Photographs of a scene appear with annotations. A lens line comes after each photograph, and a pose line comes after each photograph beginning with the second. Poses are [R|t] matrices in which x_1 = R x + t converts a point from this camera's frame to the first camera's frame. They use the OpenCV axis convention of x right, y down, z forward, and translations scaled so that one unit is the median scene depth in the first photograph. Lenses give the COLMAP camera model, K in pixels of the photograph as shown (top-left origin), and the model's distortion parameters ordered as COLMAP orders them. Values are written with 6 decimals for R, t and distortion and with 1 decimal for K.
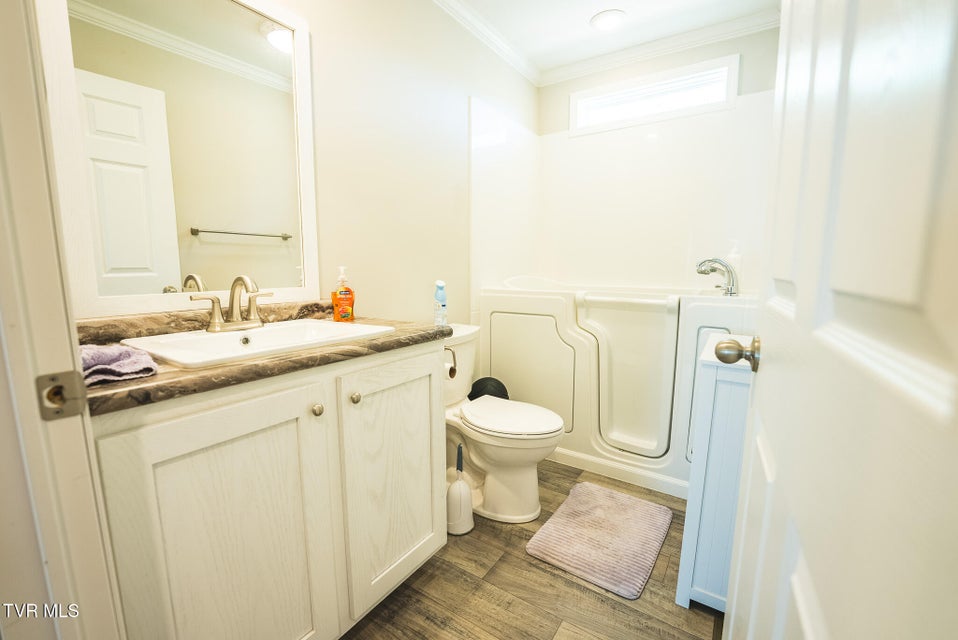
lens RADIAL K [[395.8, 0, 479.0], [0, 395.8, 320.0], [0, 0, 1]] dist [-0.030696, 0.005642]
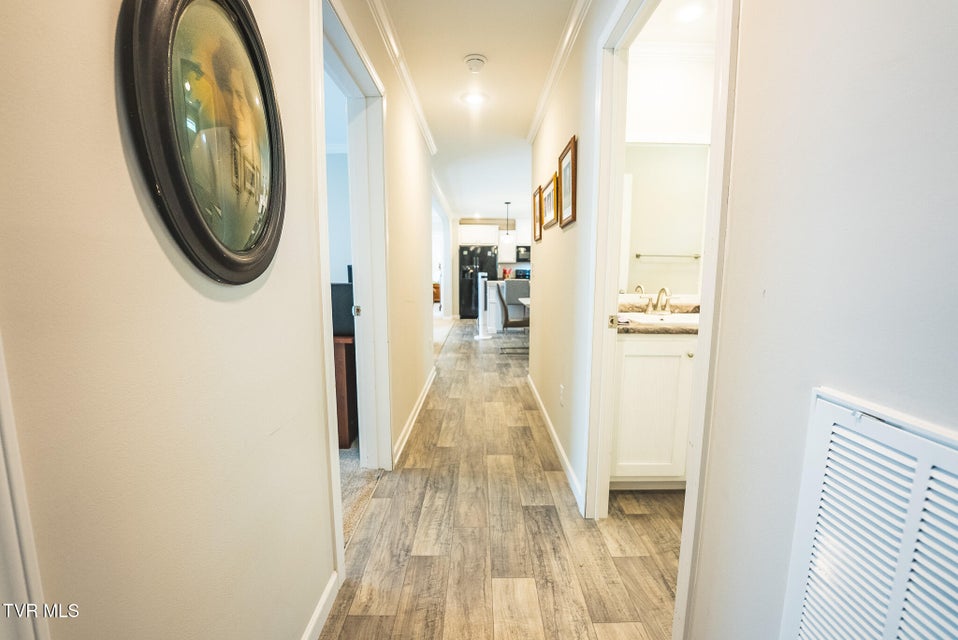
lens RADIAL K [[395.8, 0, 479.0], [0, 395.8, 320.0], [0, 0, 1]] dist [-0.030696, 0.005642]
pose [[0.564398, 0.107753, -0.818440, 0.497892], [-0.117134, 0.991866, 0.049810, 0.059257], [0.817150, 0.067754, 0.572429, -0.873430]]
